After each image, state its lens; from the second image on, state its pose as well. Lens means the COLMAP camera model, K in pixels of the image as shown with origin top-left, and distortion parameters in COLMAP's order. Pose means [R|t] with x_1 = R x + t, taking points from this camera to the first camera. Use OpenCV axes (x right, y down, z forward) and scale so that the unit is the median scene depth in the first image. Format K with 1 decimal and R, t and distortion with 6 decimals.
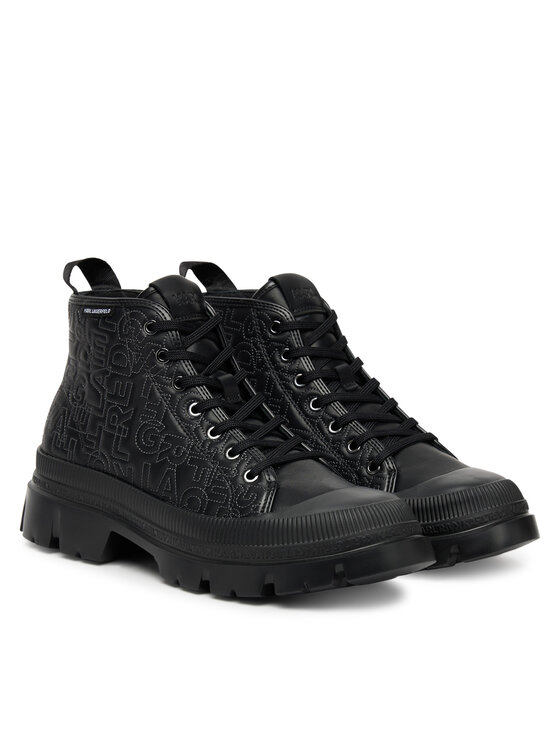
lens RADIAL K [[1878.1, 0, 280.0], [0, 1878.1, 373.0], [0, 0, 1]] dist [-0.000557, -0.009832]
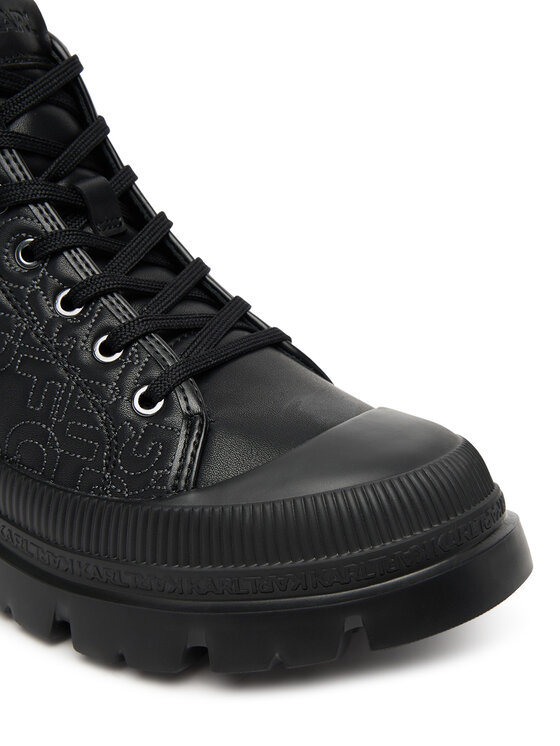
lens RADIAL K [[873.4, 0, 280.0], [0, 873.4, 373.0], [0, 0, 1]] dist [-0.002462, 0.013385]
pose [[0.994887, -0.038251, 0.093466, -0.002818], [0.014662, 0.970398, 0.241067, -0.004201], [-0.099921, -0.238464, 0.965997, 0.775263]]
